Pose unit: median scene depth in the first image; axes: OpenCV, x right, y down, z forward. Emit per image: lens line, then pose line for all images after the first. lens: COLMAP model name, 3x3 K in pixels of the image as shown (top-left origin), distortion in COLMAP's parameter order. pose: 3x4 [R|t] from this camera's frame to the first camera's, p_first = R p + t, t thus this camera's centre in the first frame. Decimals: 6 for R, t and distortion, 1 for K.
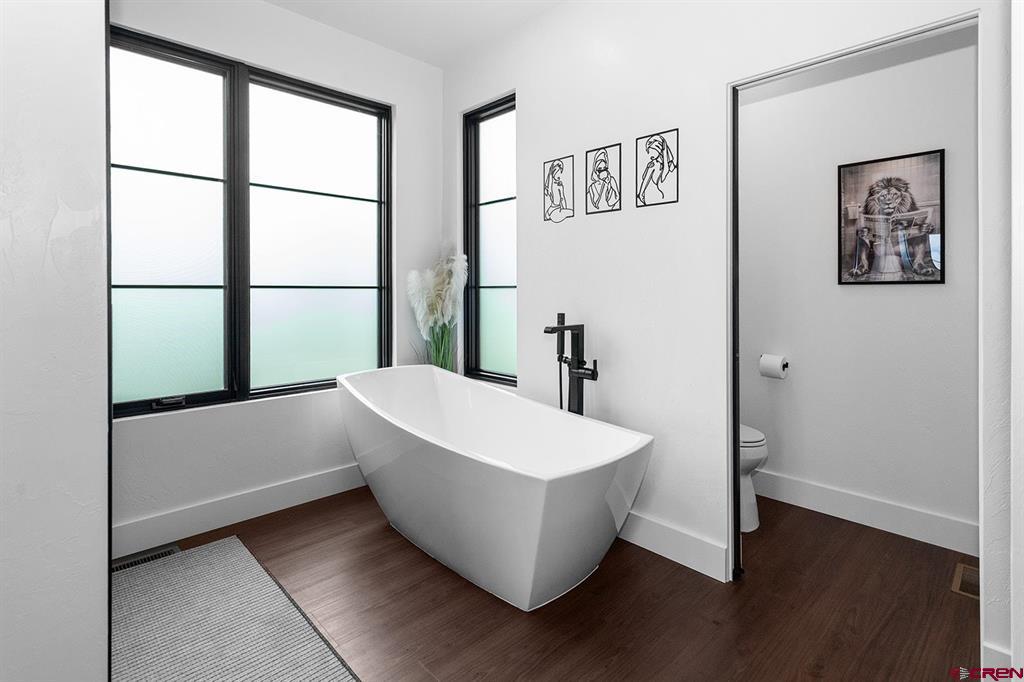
lens RADIAL K [[501.7, 0, 510.8], [0, 501.7, 287.1], [0, 0, 1]] dist [0.002010, 0.000477]
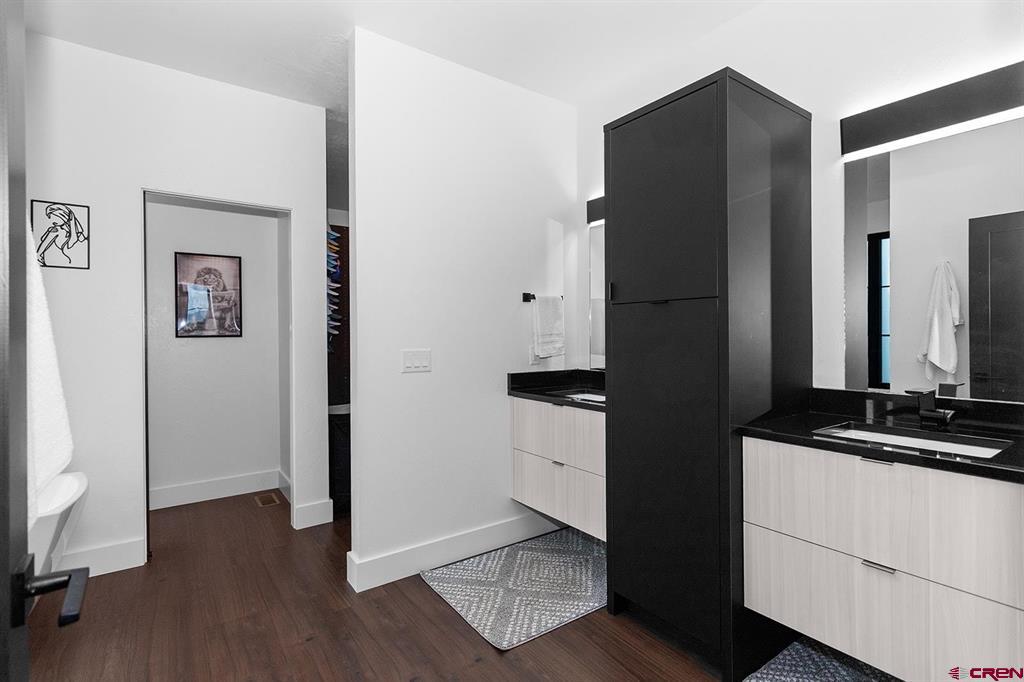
lens RADIAL K [[484.4, 0, 517.4], [0, 484.4, 331.9], [0, 0, 1]] dist [0.002065, 0.000611]
pose [[0.135616, 0.001345, 0.990761, -0.604623], [0.003506, 0.999992, -0.001837, -0.016741], [-0.990755, 0.003723, 0.135610, -0.131459]]
